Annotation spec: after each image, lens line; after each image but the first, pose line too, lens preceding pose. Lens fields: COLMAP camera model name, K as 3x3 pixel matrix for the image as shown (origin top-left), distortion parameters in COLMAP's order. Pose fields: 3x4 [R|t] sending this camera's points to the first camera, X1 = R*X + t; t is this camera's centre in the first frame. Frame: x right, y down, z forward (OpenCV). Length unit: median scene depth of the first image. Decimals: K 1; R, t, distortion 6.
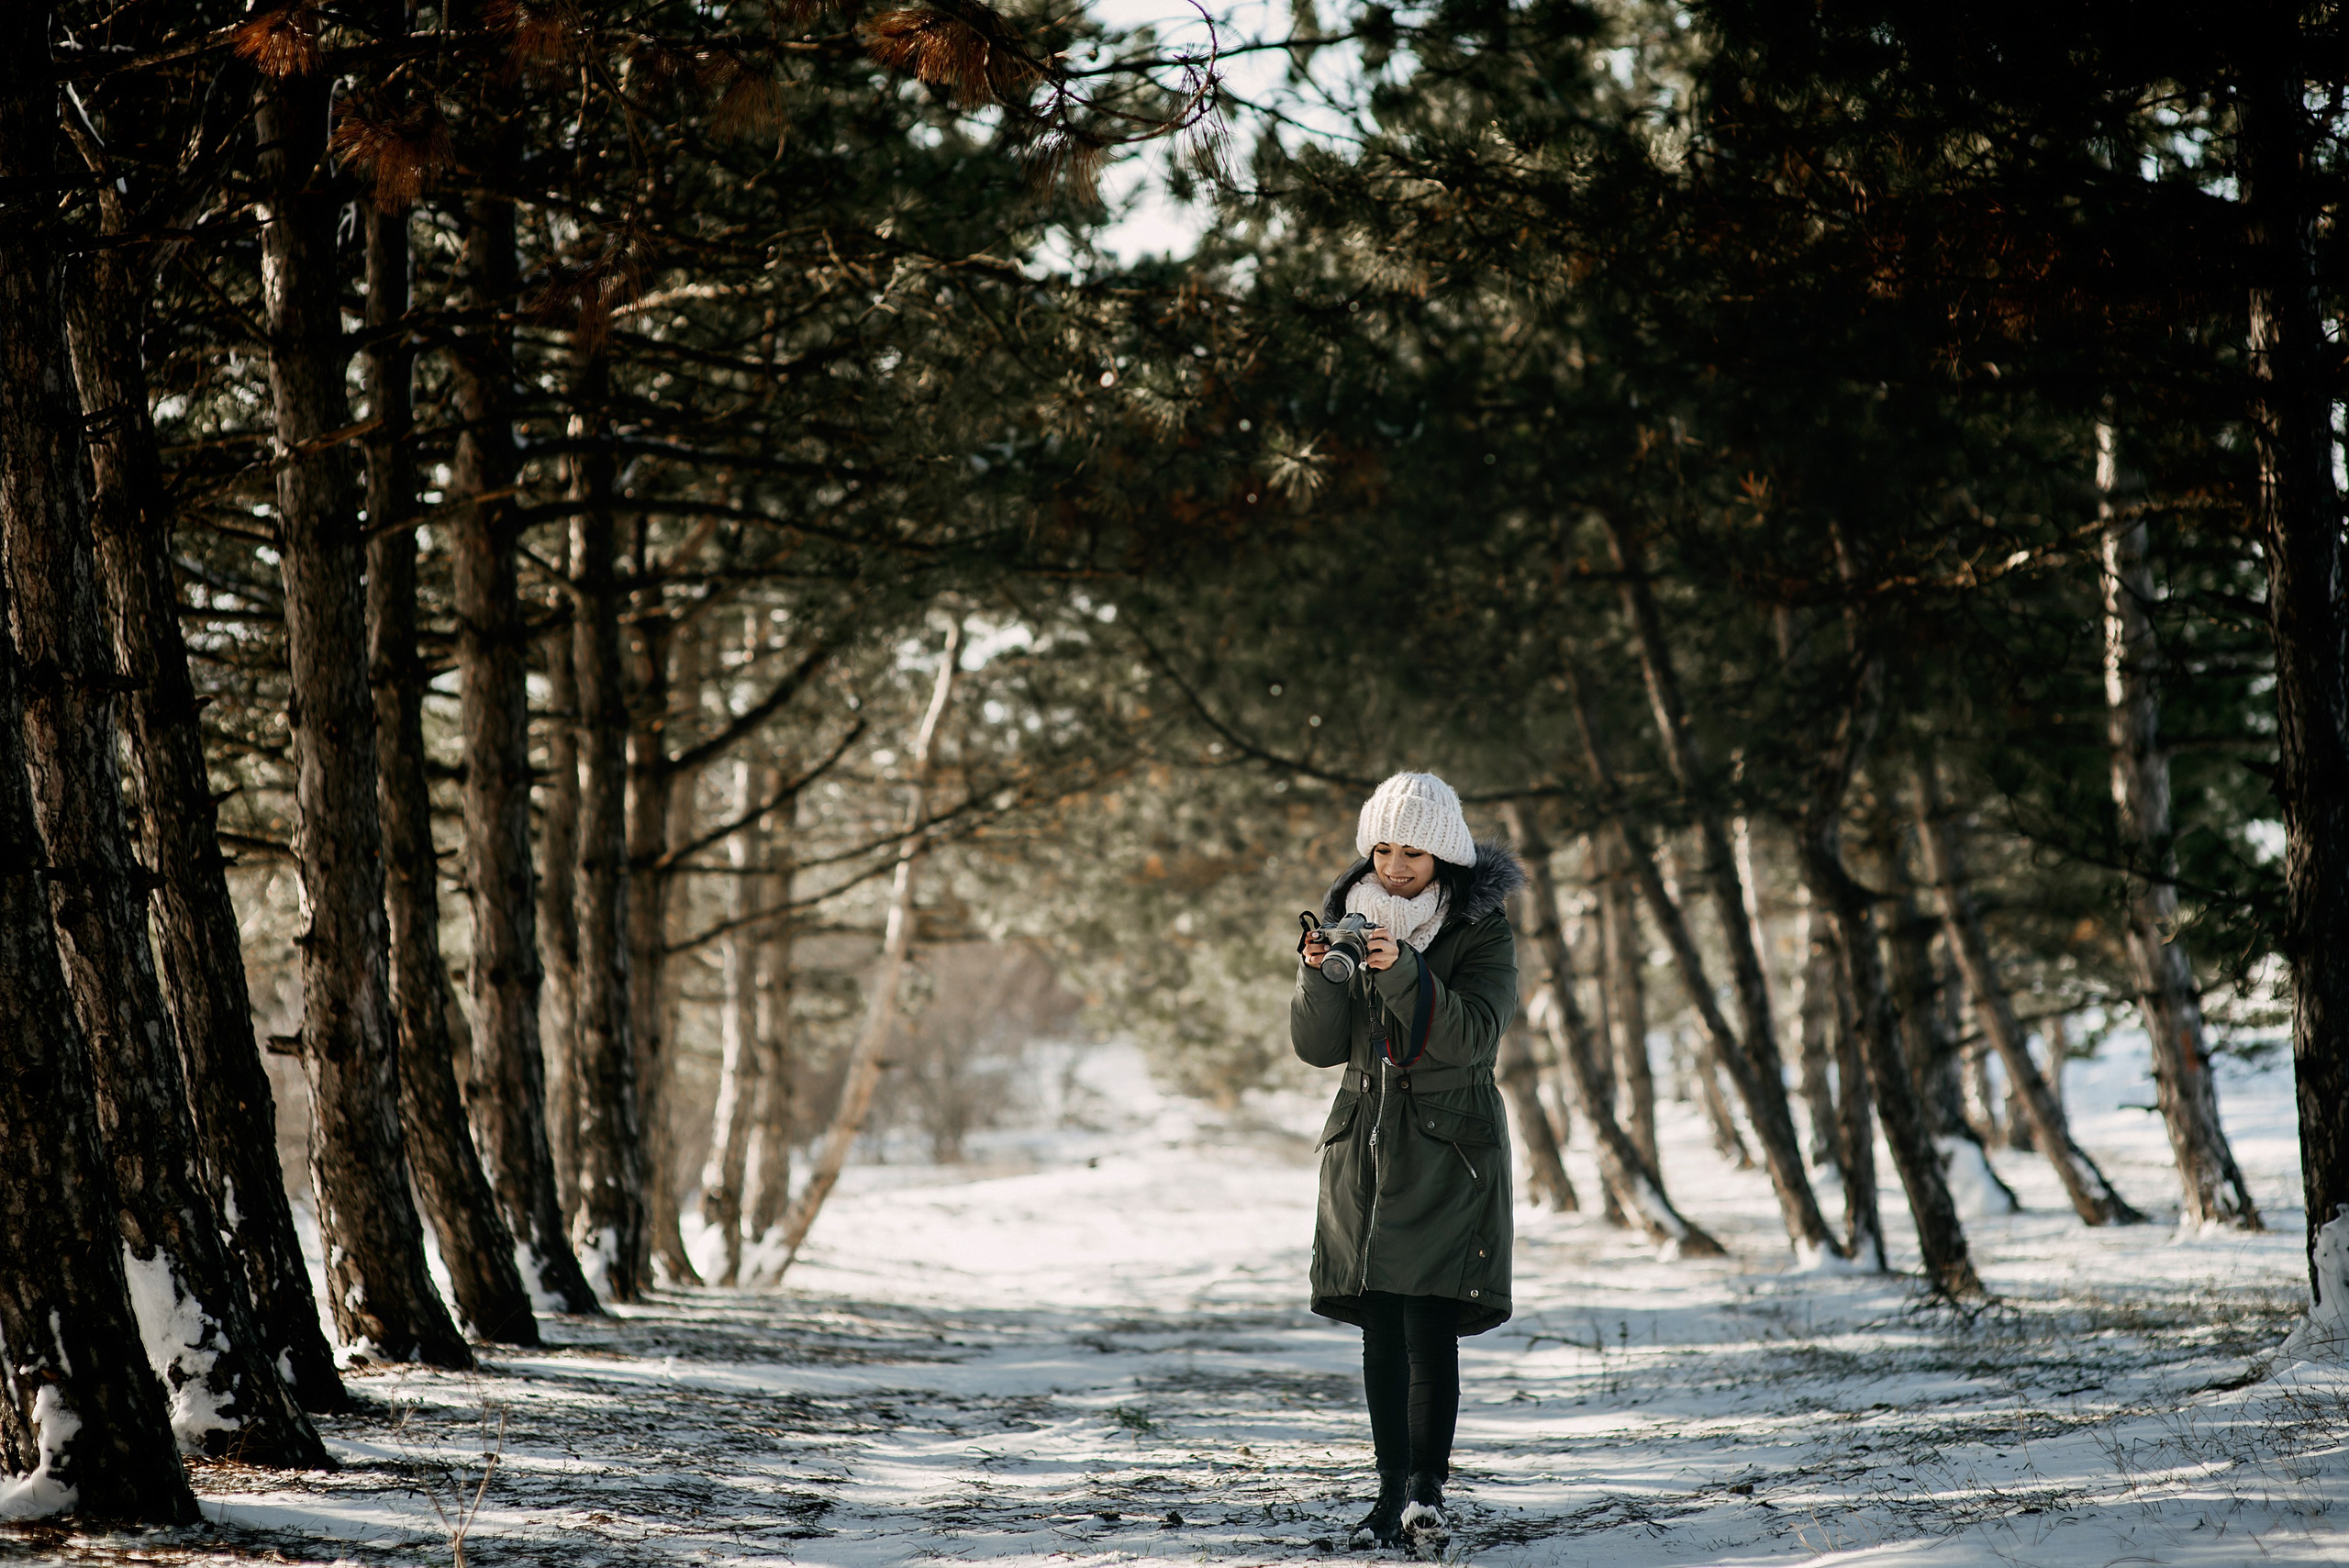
lens RADIAL K [[5240.3, 0, 1174.5], [0, 5240.3, 784.0], [0, 0, 1]] dist [-0.081744, 0.192280]
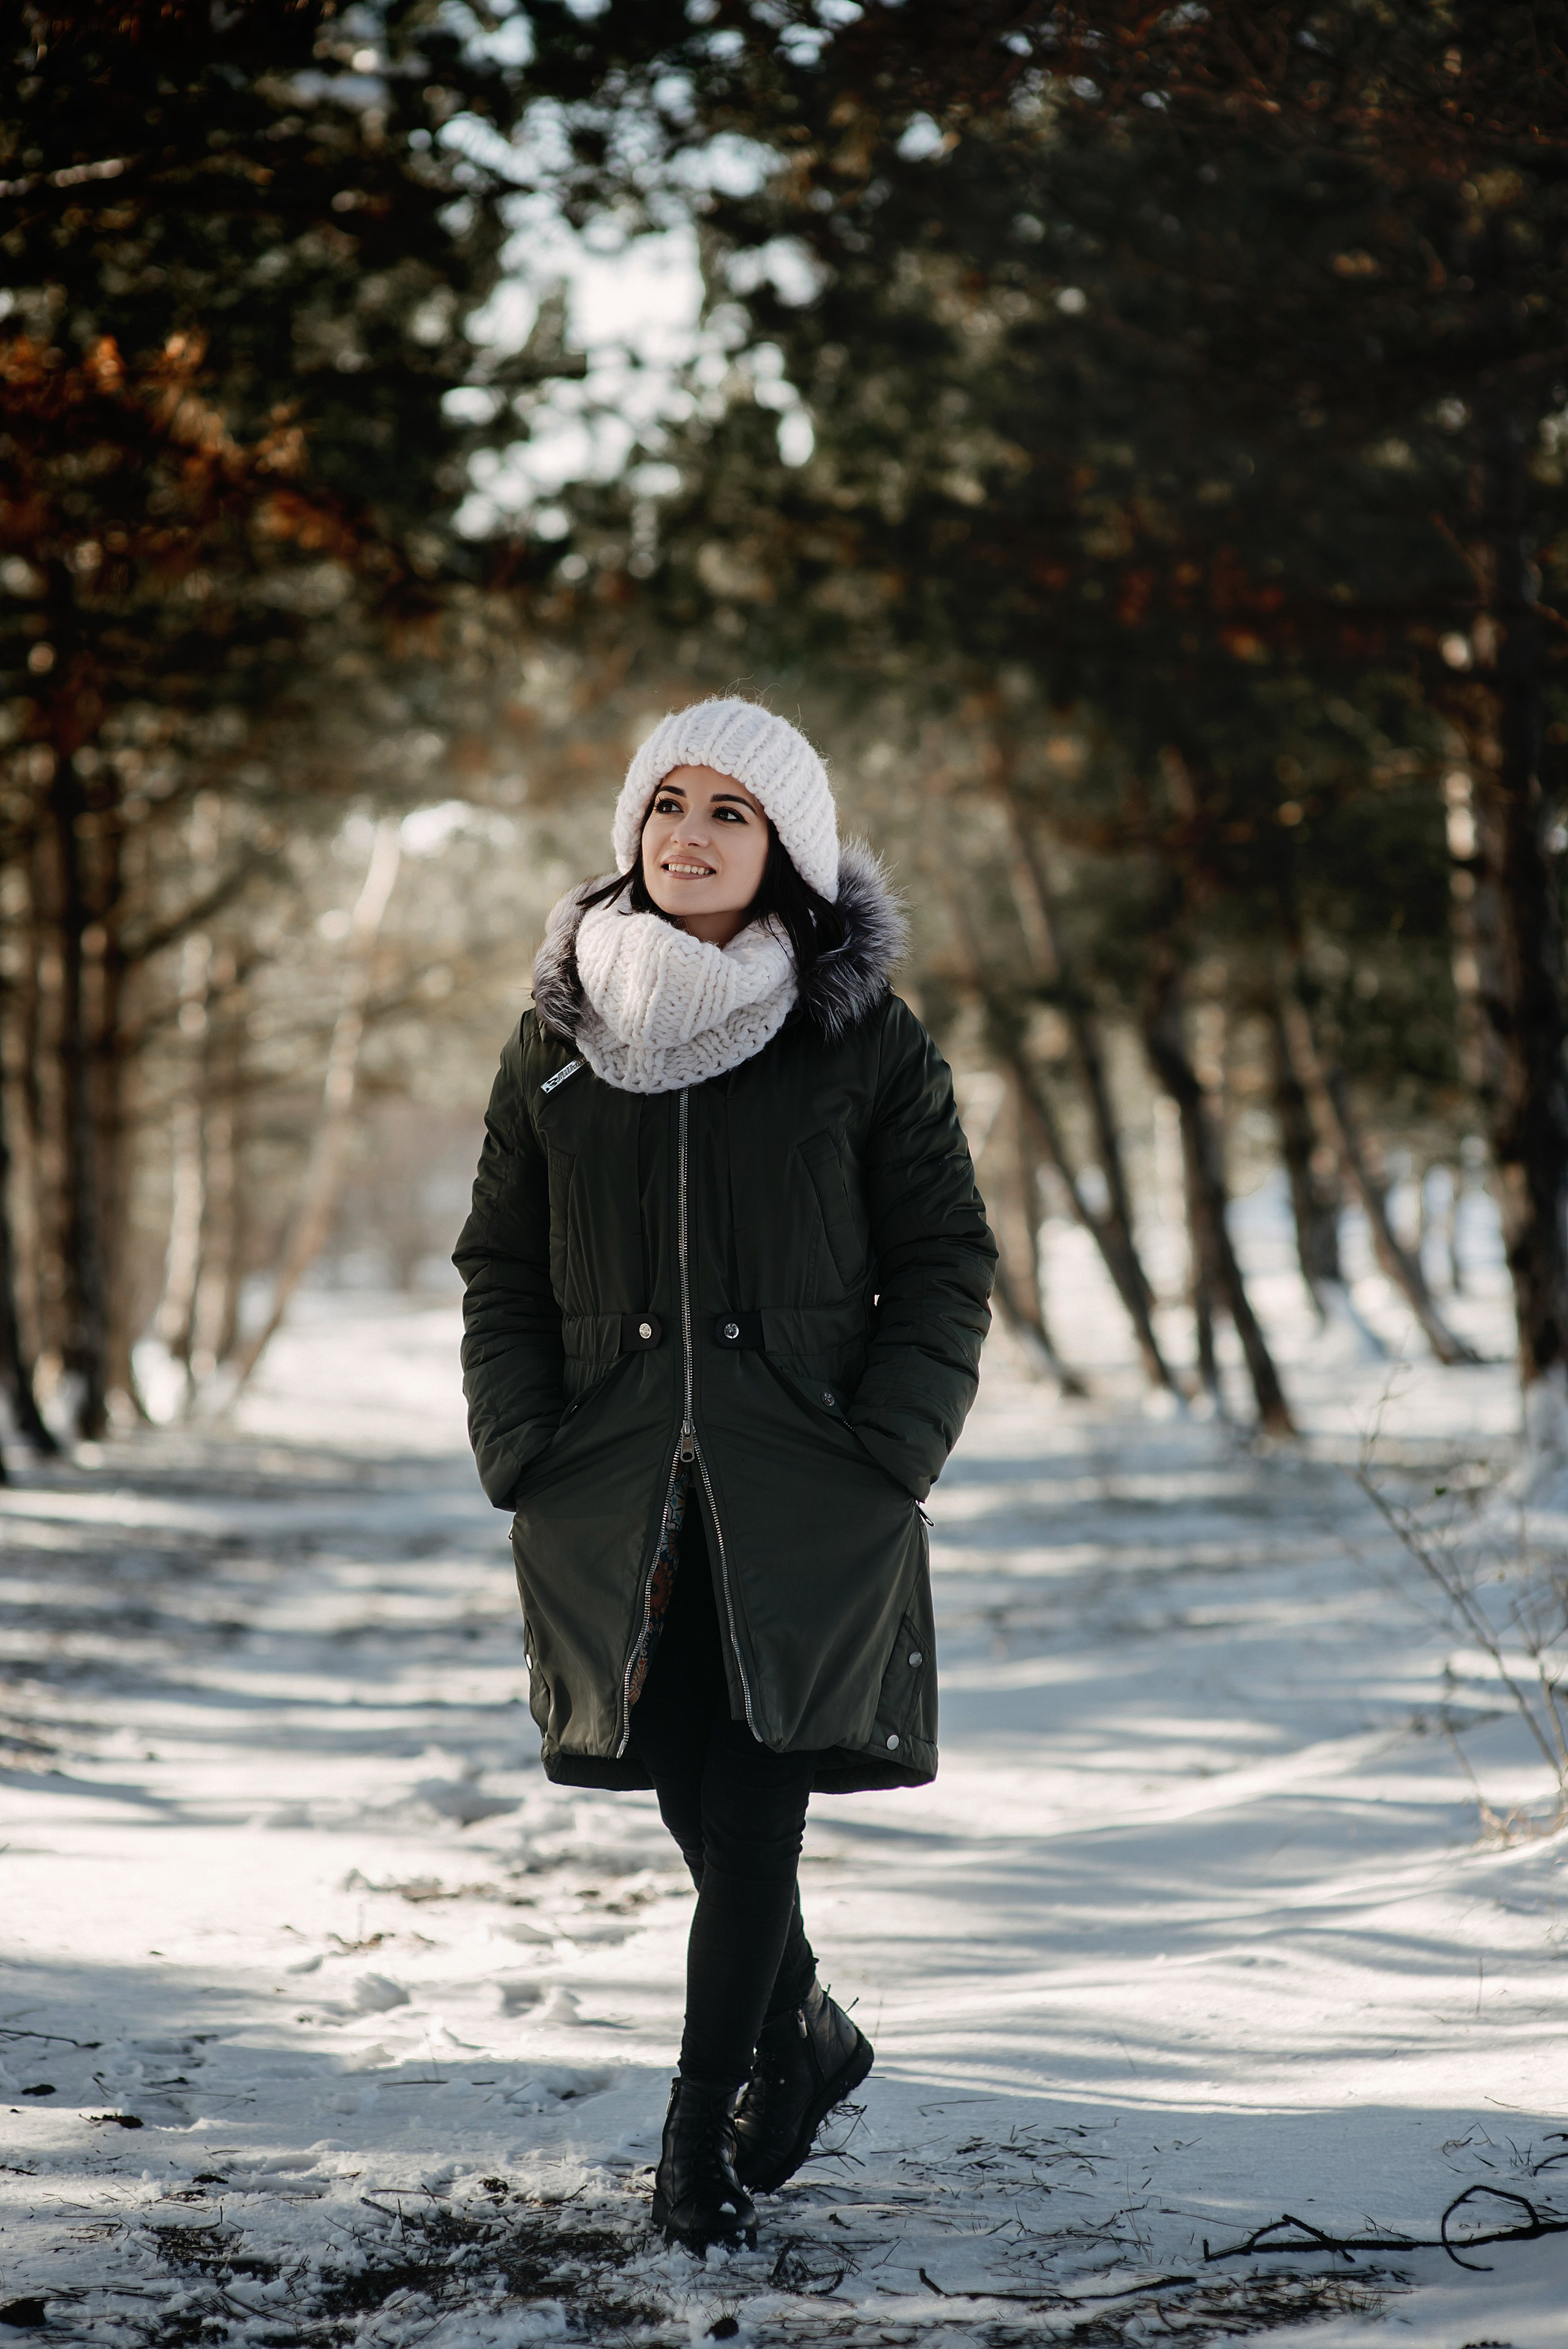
lens RADIAL K [[5240.4, 0, 784.0], [0, 5240.4, 1174.5], [0, 0, 1]] dist [-0.081744, 0.192280]
pose [[0.999649, 0.003081, 0.026319, 0.012516], [-0.004425, 0.998680, 0.051173, -0.014458], [-0.026126, -0.051272, 0.998343, -0.103683]]
